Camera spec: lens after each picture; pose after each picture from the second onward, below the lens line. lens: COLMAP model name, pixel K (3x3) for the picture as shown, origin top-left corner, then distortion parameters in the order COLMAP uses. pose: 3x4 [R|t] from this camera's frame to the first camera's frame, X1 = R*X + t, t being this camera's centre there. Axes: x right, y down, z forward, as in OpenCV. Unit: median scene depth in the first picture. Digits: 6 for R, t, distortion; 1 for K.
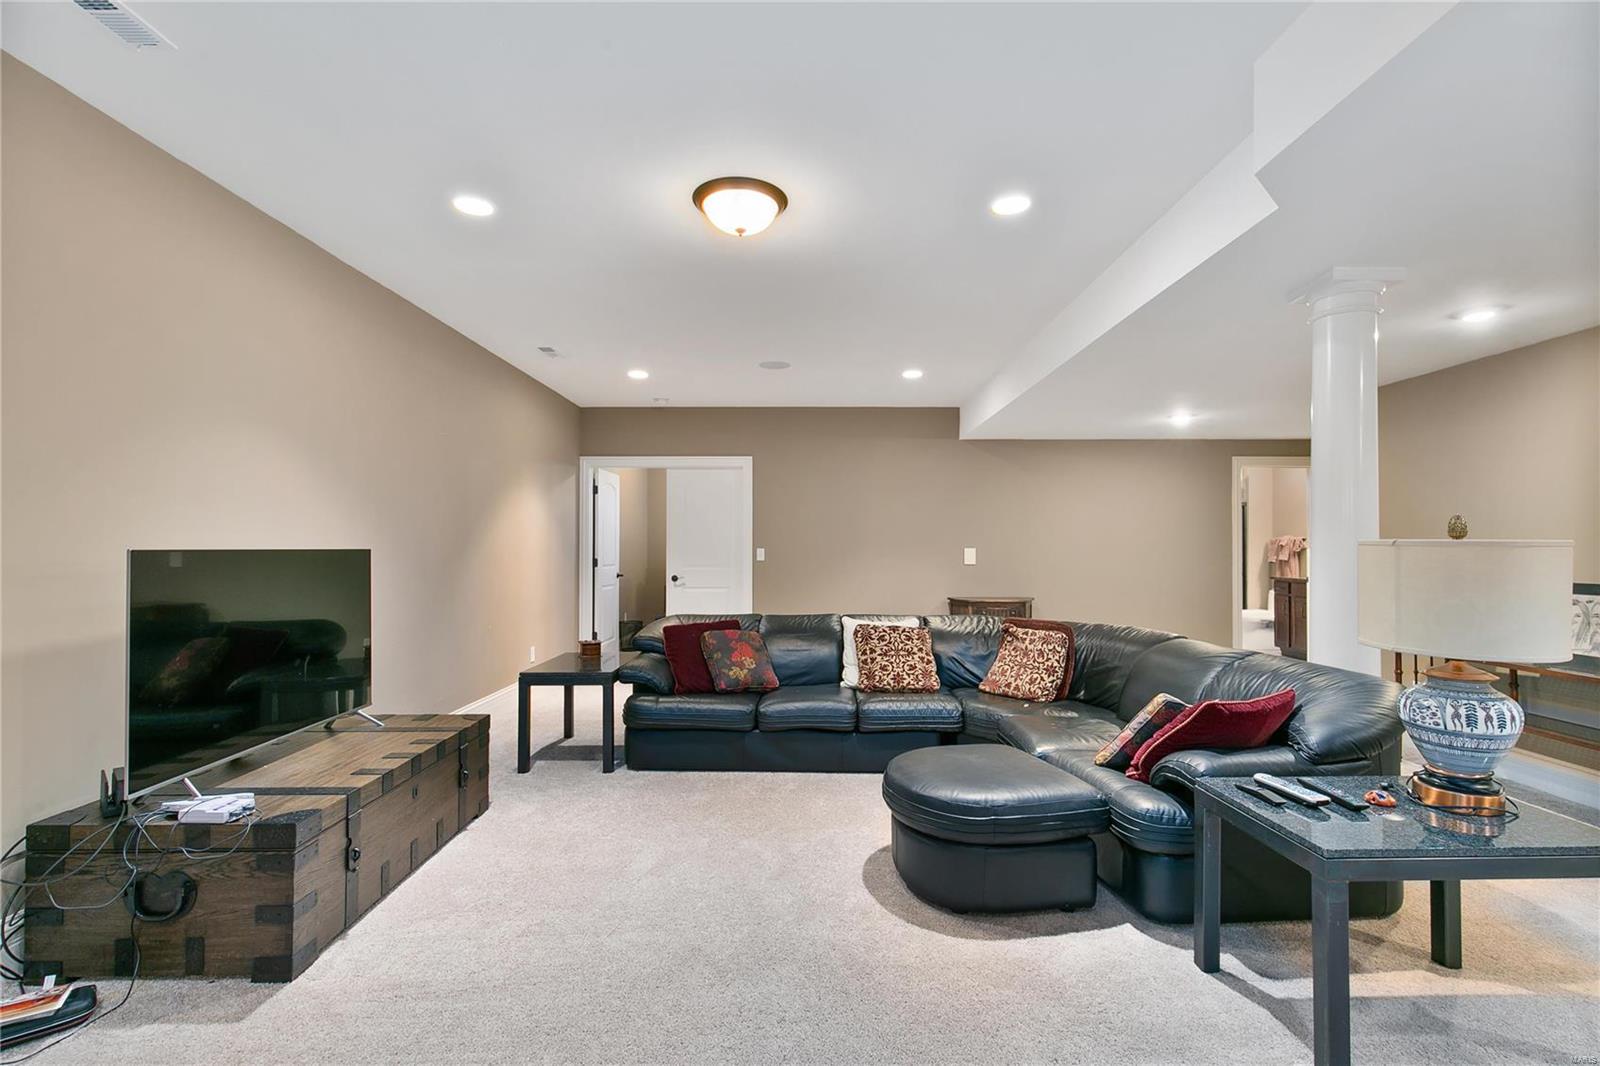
lens RADIAL K [[709.6, 0, 800.0], [0, 709.6, 533.0], [0, 0, 1]] dist [0.022033, -0.000420]
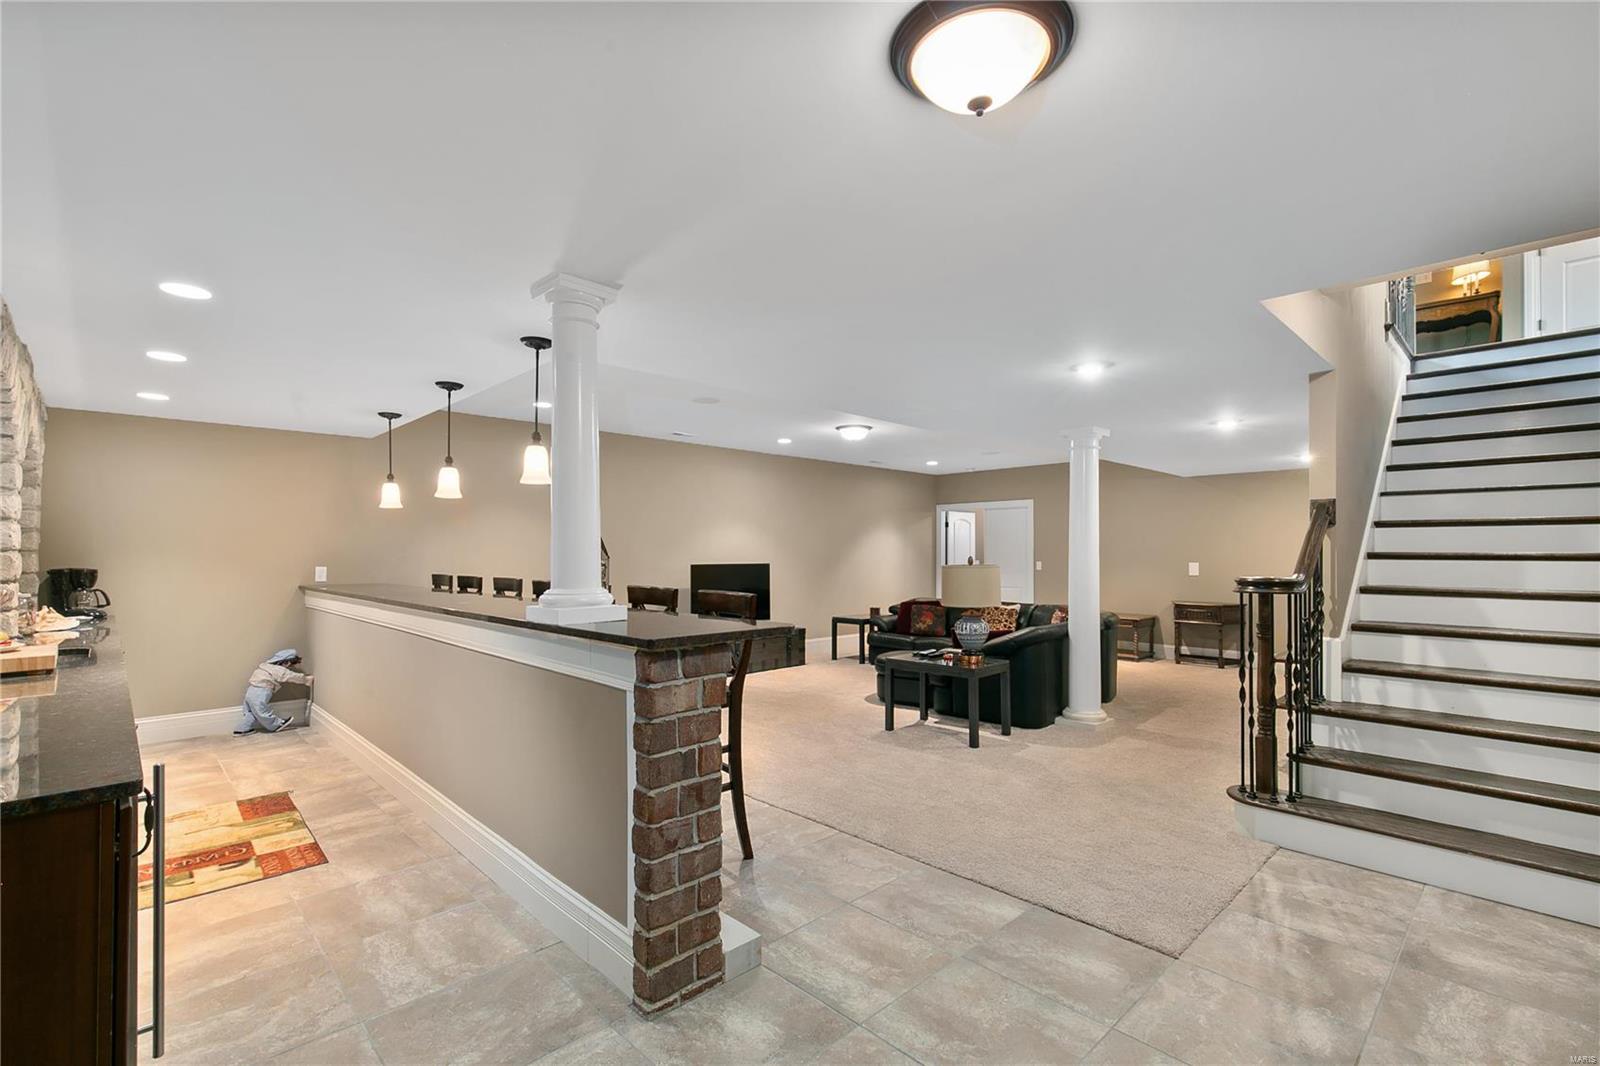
lens RADIAL K [[709.6, 0, 800.0], [0, 709.6, 533.0], [0, 0, 1]] dist [0.022033, -0.000420]
pose [[0.684952, -0.025977, -0.728125, 1.205043], [0.018357, 0.999662, -0.018396, -0.034428], [0.728357, -0.000765, 0.685197, -0.646064]]
